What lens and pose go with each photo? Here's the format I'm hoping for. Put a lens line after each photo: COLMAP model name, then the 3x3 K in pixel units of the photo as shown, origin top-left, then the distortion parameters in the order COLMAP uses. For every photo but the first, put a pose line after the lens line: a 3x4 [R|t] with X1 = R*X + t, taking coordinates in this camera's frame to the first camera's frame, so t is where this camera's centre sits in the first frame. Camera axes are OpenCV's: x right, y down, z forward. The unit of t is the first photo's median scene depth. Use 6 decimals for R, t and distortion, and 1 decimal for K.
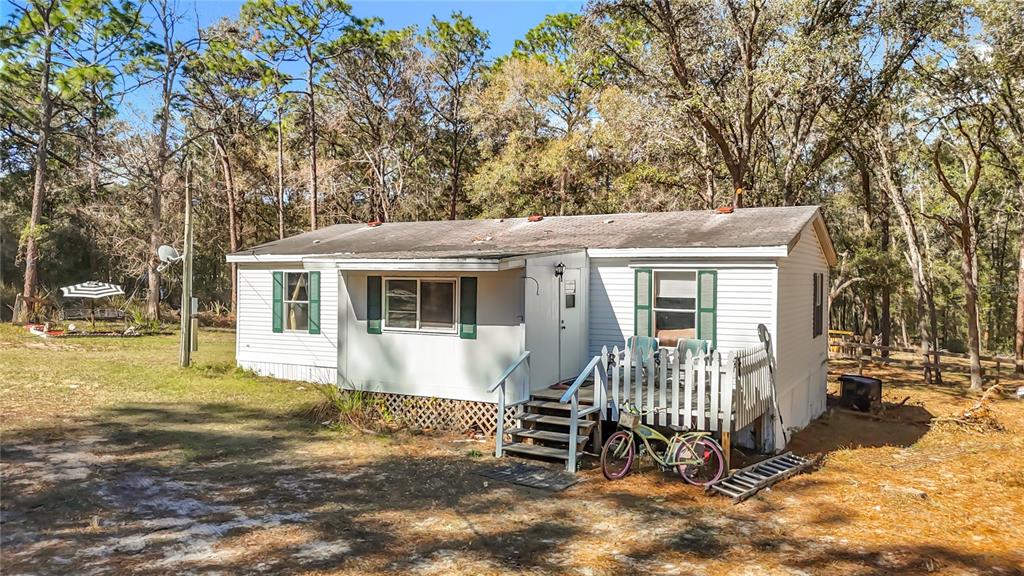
lens RADIAL K [[766.7, 0, 512.0], [0, 766.7, 288.0], [0, 0, 1]] dist [0.045010, 0.002025]
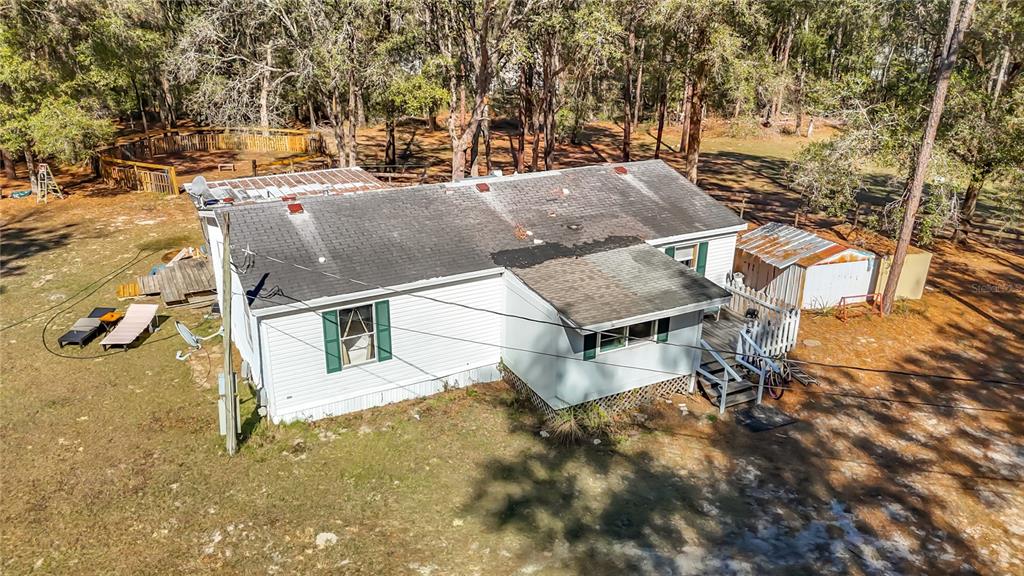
lens RADIAL K [[766.7, 0, 512.0], [0, 766.7, 288.0], [0, 0, 1]] dist [0.045010, 0.002025]
pose [[0.537699, -0.315925, 0.781711, -1.189184], [-0.004307, 0.926104, 0.377243, -0.517333], [-0.843126, -0.206210, 0.496605, 0.529762]]
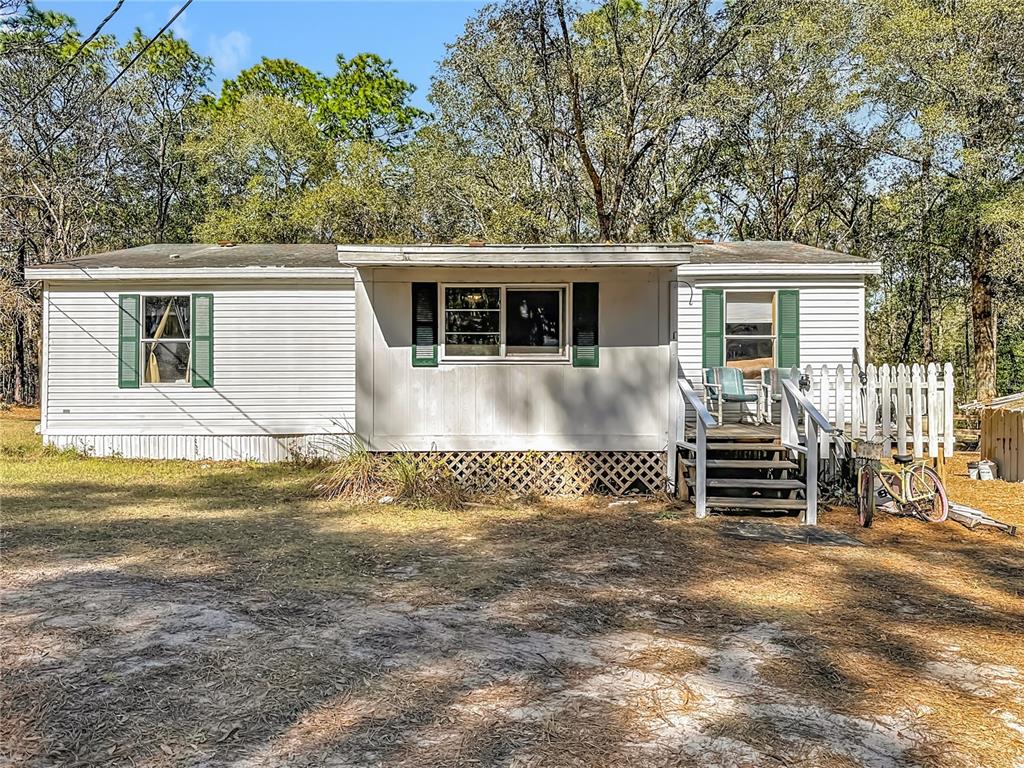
lens RADIAL K [[746.8, 0, 512.0], [0, 746.8, 384.0], [0, 0, 1]] dist [0.006332, 0.000593]
pose [[0.882565, -0.017044, 0.469881, -0.430453], [0.012828, 0.999844, 0.012172, 0.069607], [-0.470015, -0.004715, 0.882646, 0.385966]]
